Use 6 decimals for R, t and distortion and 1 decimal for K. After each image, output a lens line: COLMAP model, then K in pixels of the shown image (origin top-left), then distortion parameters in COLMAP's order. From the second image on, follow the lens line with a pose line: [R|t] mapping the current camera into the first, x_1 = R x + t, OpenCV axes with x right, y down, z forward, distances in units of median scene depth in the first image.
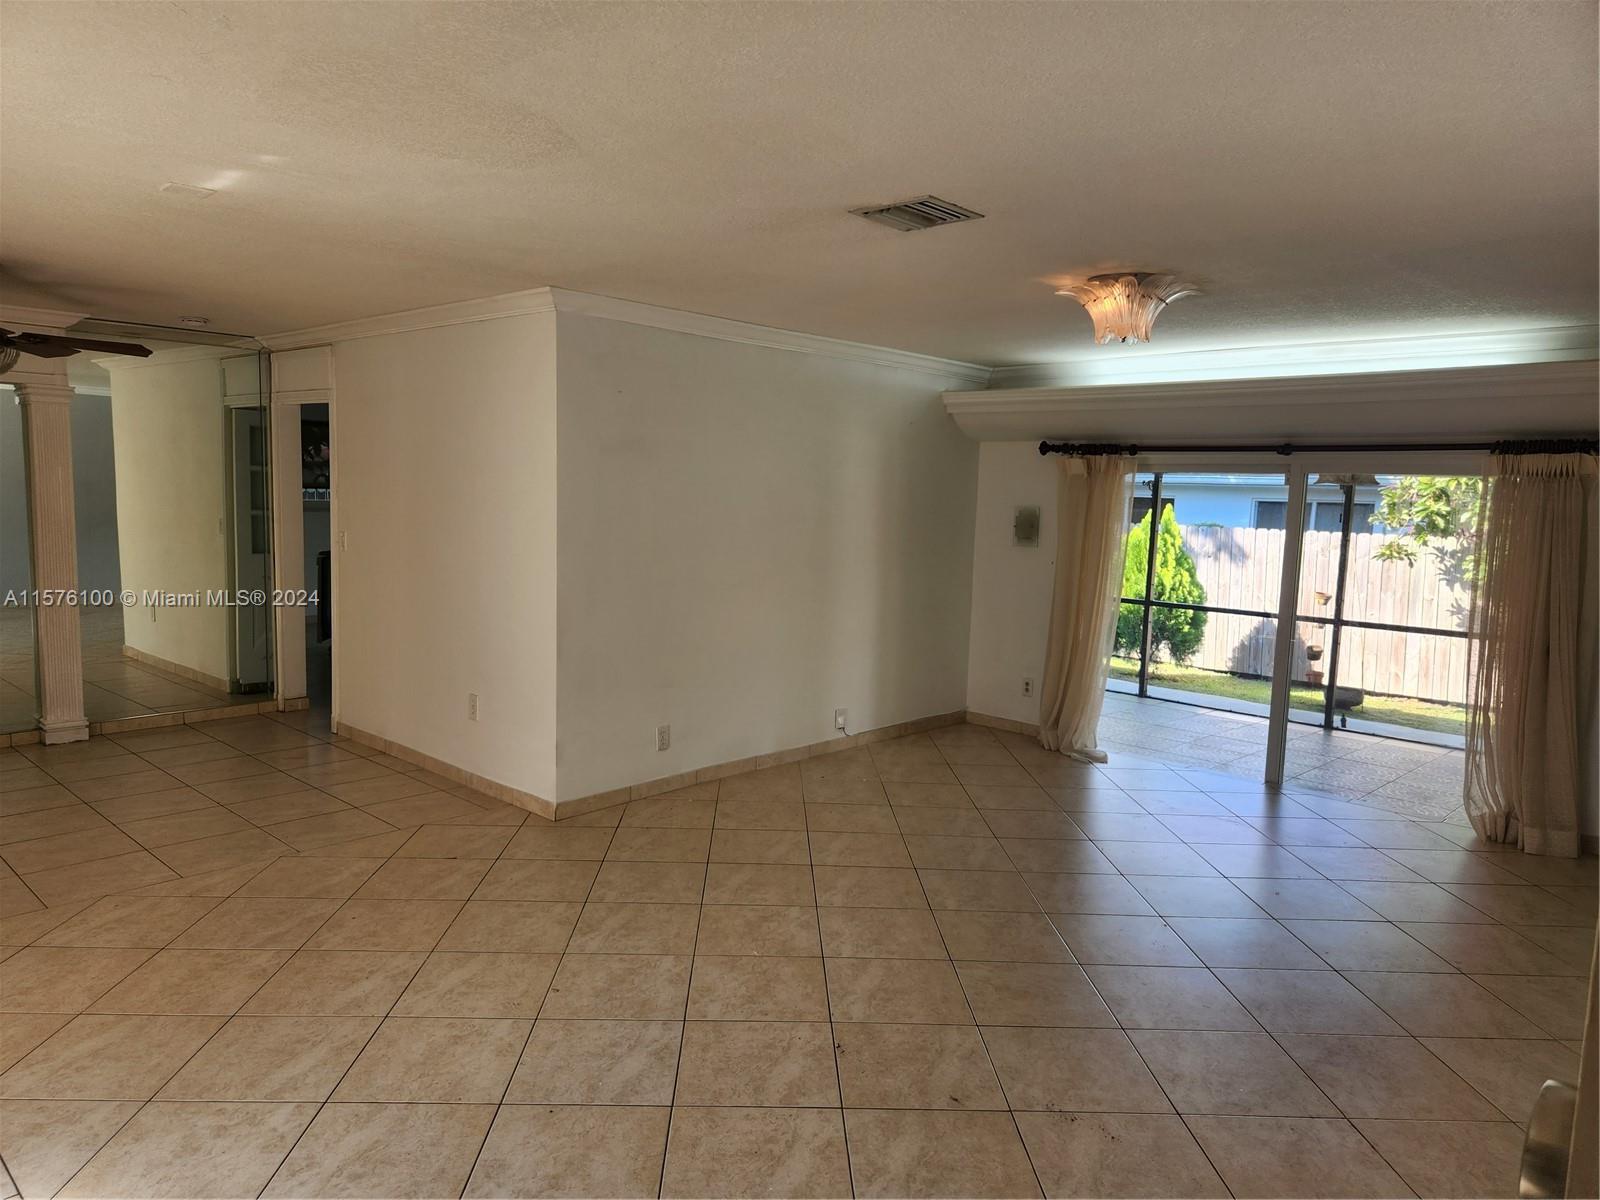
lens RADIAL K [[1086.0, 0, 798.6], [0, 1086.0, 594.9], [0, 0, 1]] dist [0.027225, -0.012197]
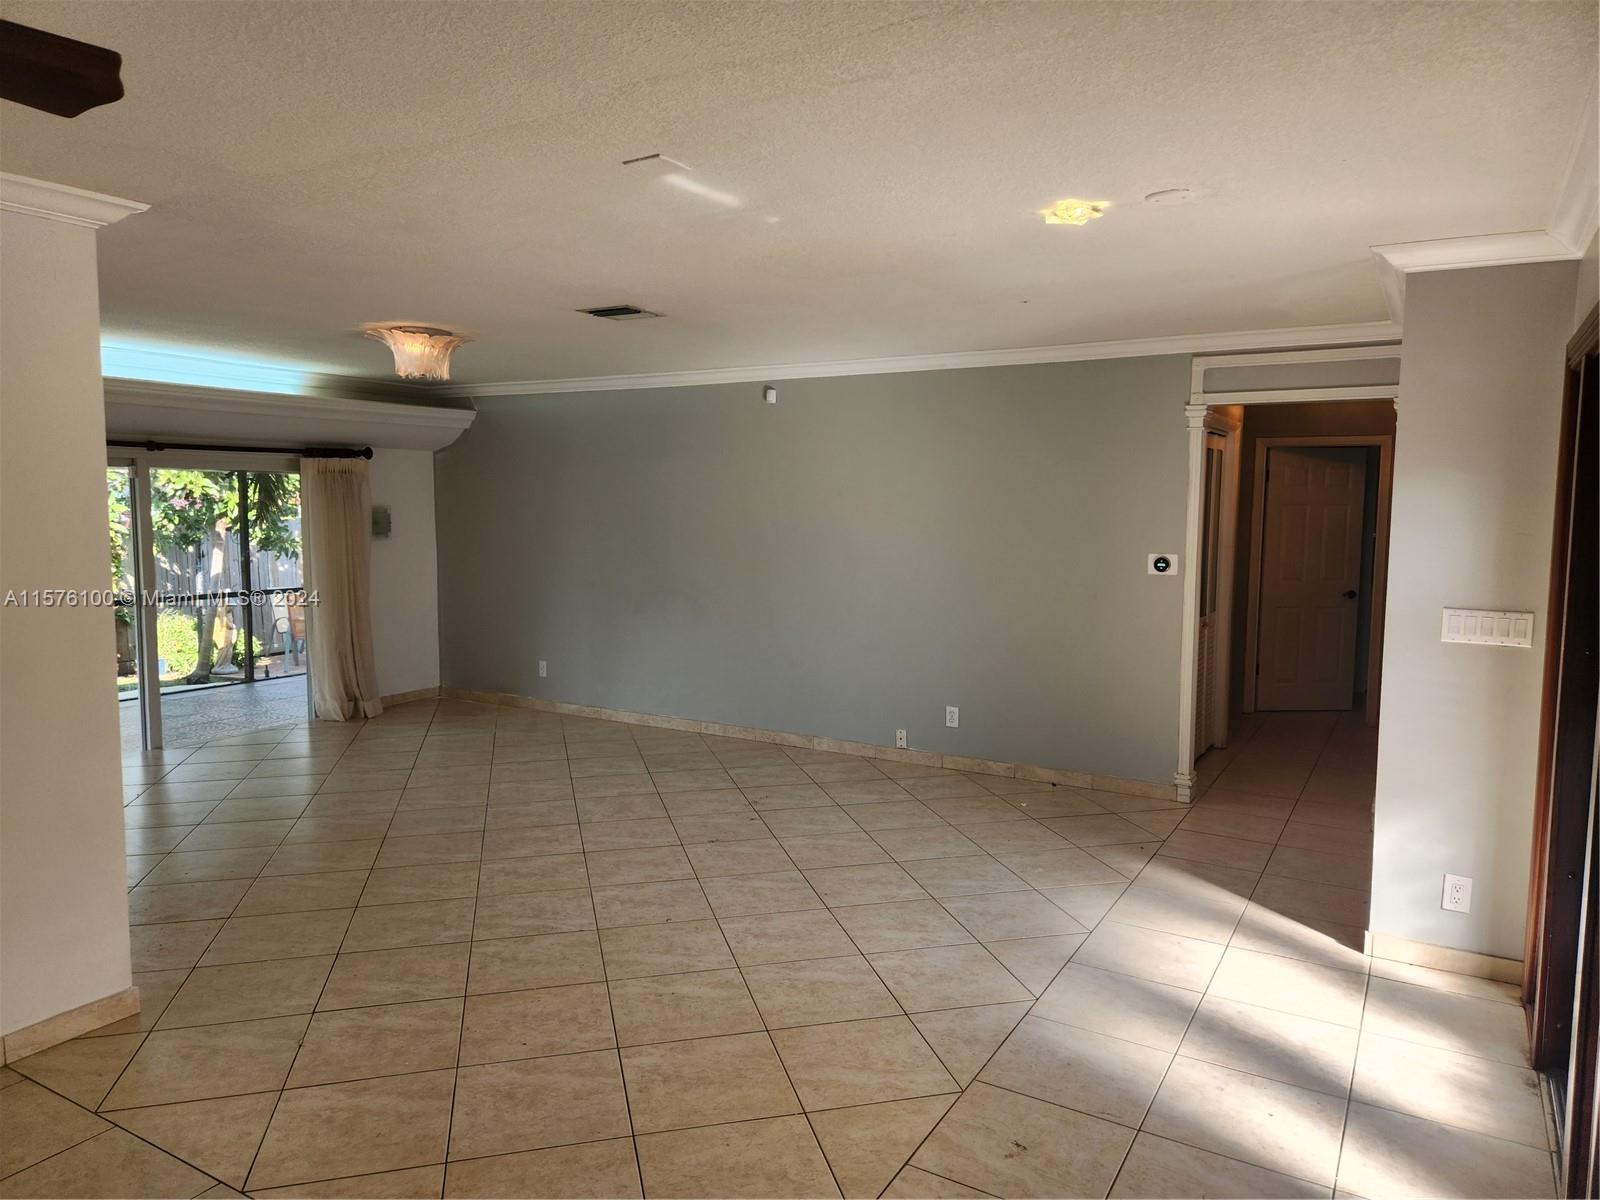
lens RADIAL K [[1086.0, 0, 801.5], [0, 1086.0, 595.2], [0, 0, 1]] dist [0.027225, -0.012197]
pose [[-0.228846, -0.117539, 0.966340, -1.300928], [0.089858, 0.985895, 0.141198, -0.136342], [-0.969306, 0.119146, -0.215056, 1.022333]]
